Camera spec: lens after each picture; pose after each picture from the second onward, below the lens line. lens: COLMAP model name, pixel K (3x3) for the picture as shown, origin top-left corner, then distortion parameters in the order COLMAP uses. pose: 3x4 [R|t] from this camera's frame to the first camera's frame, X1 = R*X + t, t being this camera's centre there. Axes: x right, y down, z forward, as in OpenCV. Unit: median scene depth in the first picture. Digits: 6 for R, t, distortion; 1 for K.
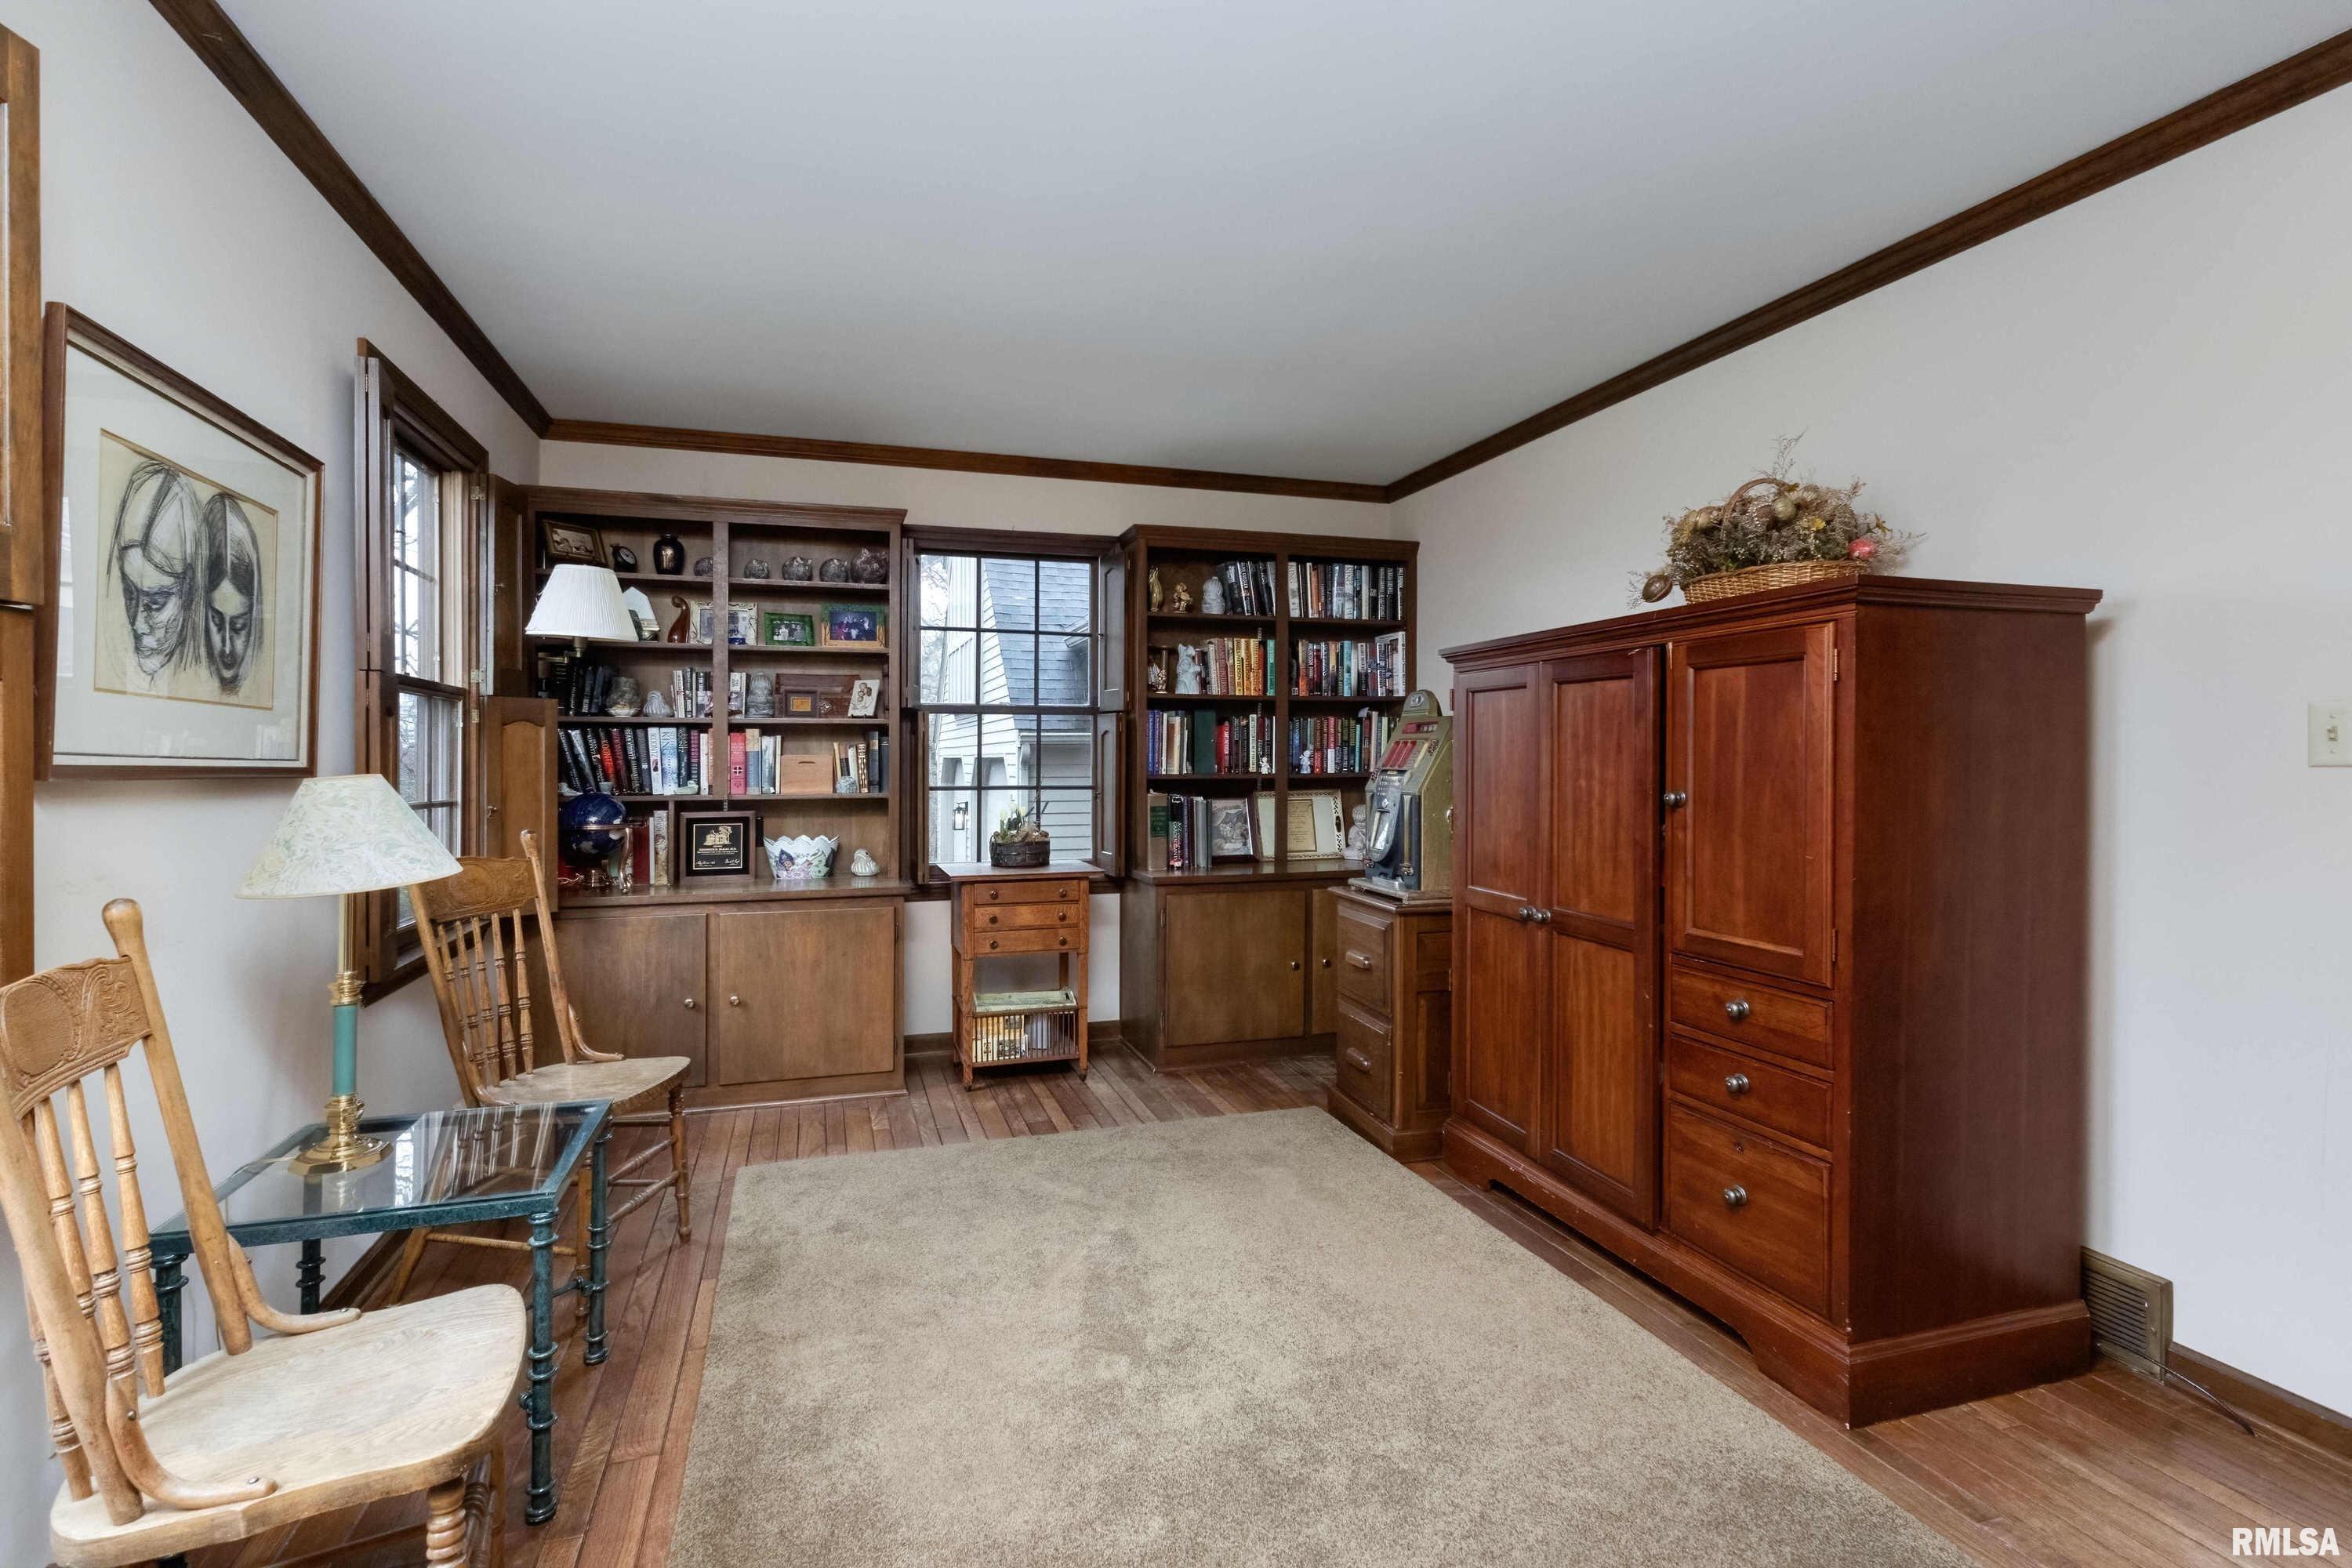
lens RADIAL K [[1095.3, 0, 1165.2], [0, 1095.3, 776.4], [0, 0, 1]] dist [0.001389, 0.000754]
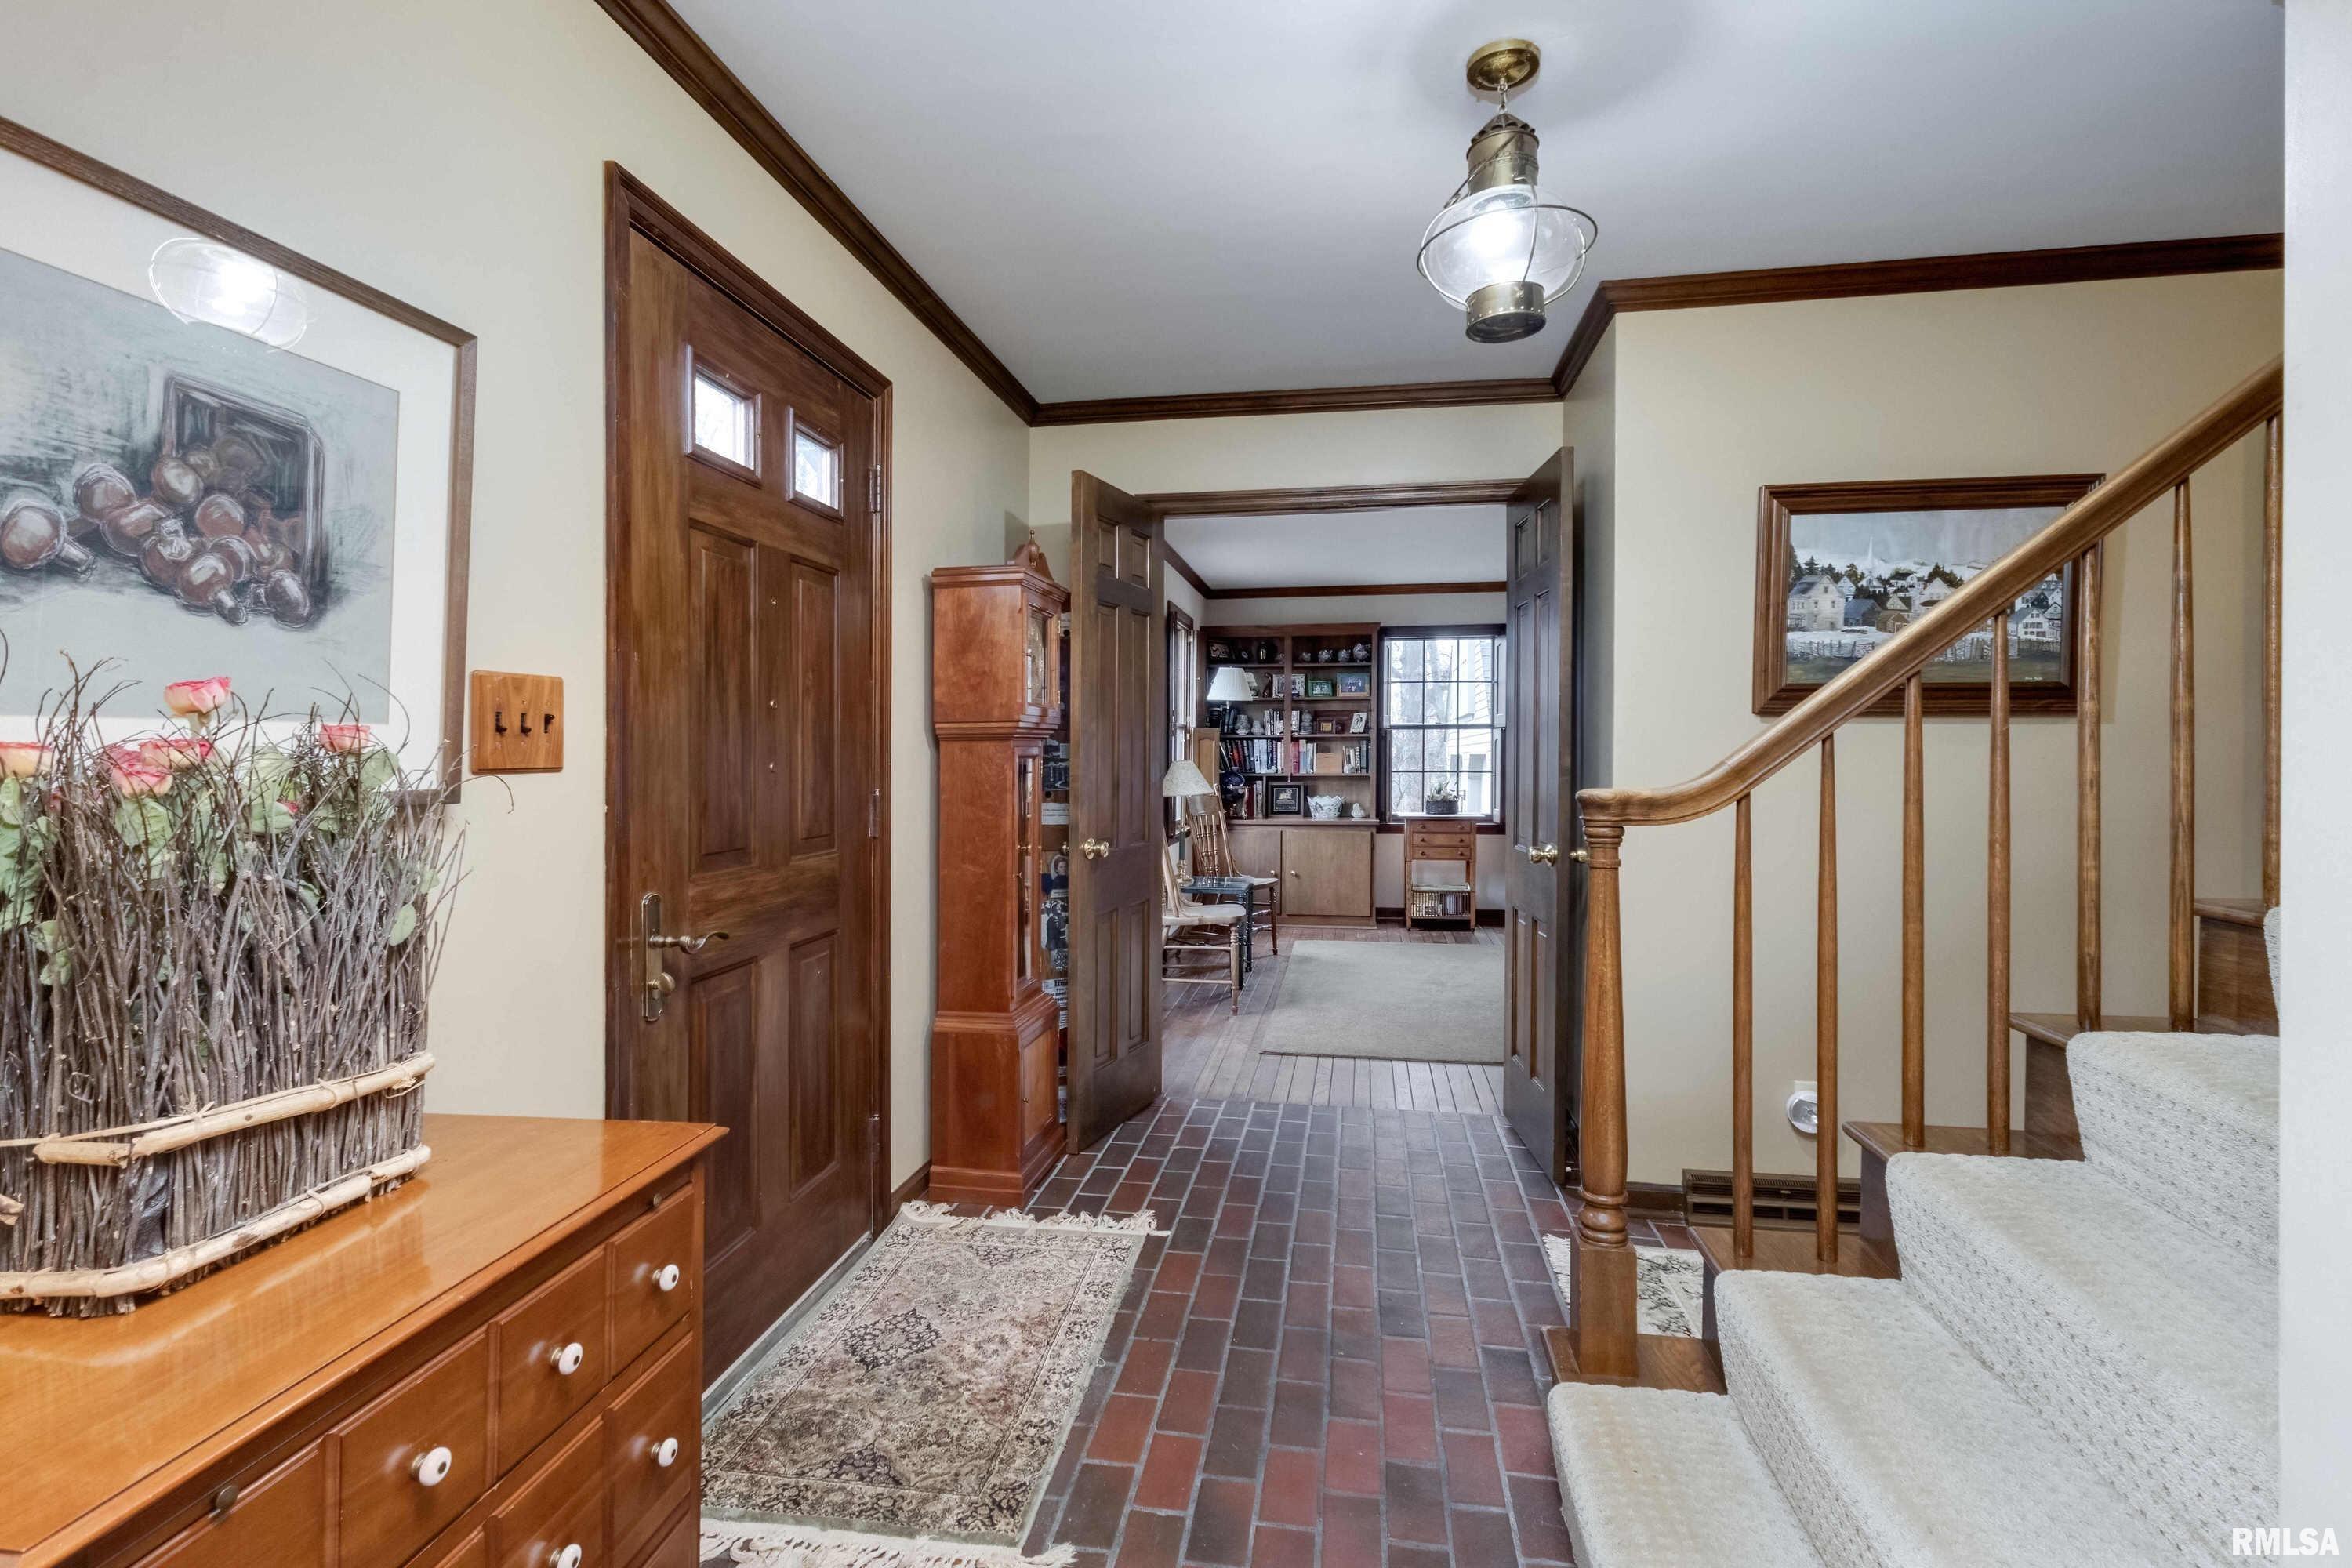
lens RADIAL K [[1100.3, 0, 1167.5], [0, 1100.3, 779.0], [0, 0, 1]] dist [-0.001003, 0.000009]
pose [[0.890423, 0.010677, -0.455008, 0.314090], [-0.005832, 0.999910, 0.012049, 0.004457], [0.455096, -0.008076, 0.890406, -0.890232]]
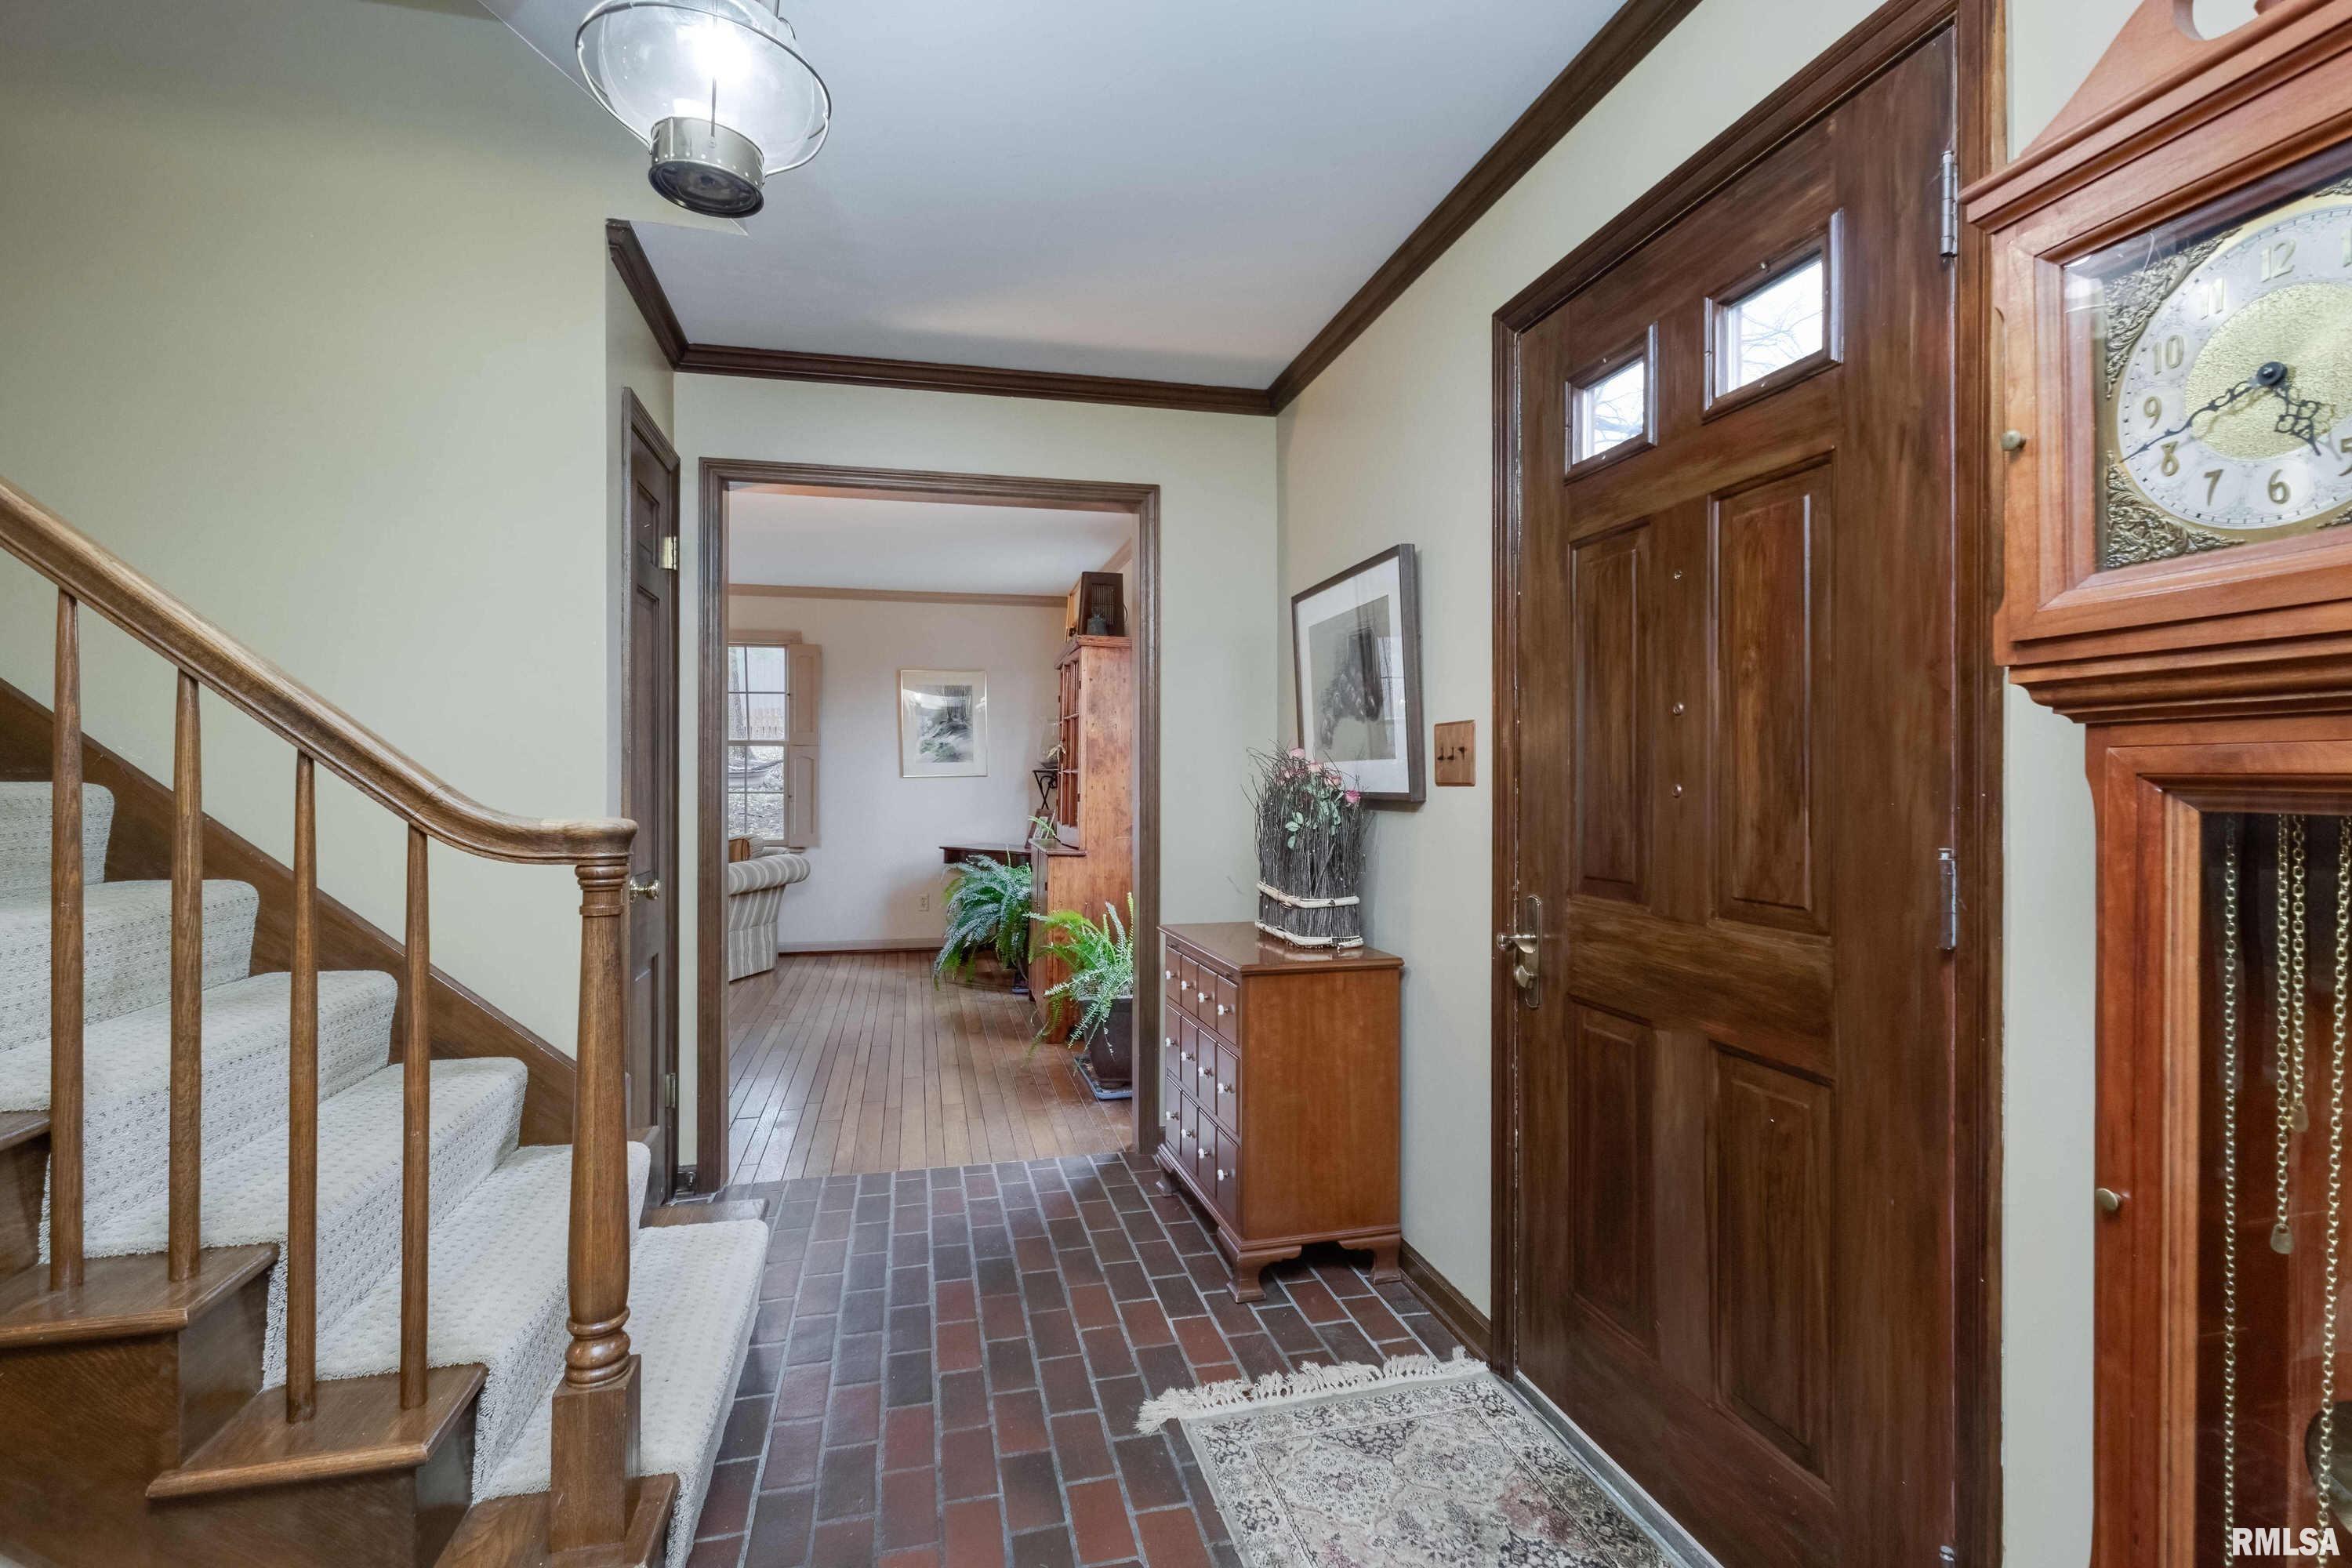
lens RADIAL K [[1100.3, 0, 1167.5], [0, 1100.3, 779.0], [0, 0, 1]] dist [-0.001003, 0.000009]
pose [[-0.997371, -0.003712, 0.072368, -0.707644], [-0.002563, 0.999869, 0.015963, -0.030737], [-0.072418, 0.015736, -0.997250, 2.374951]]
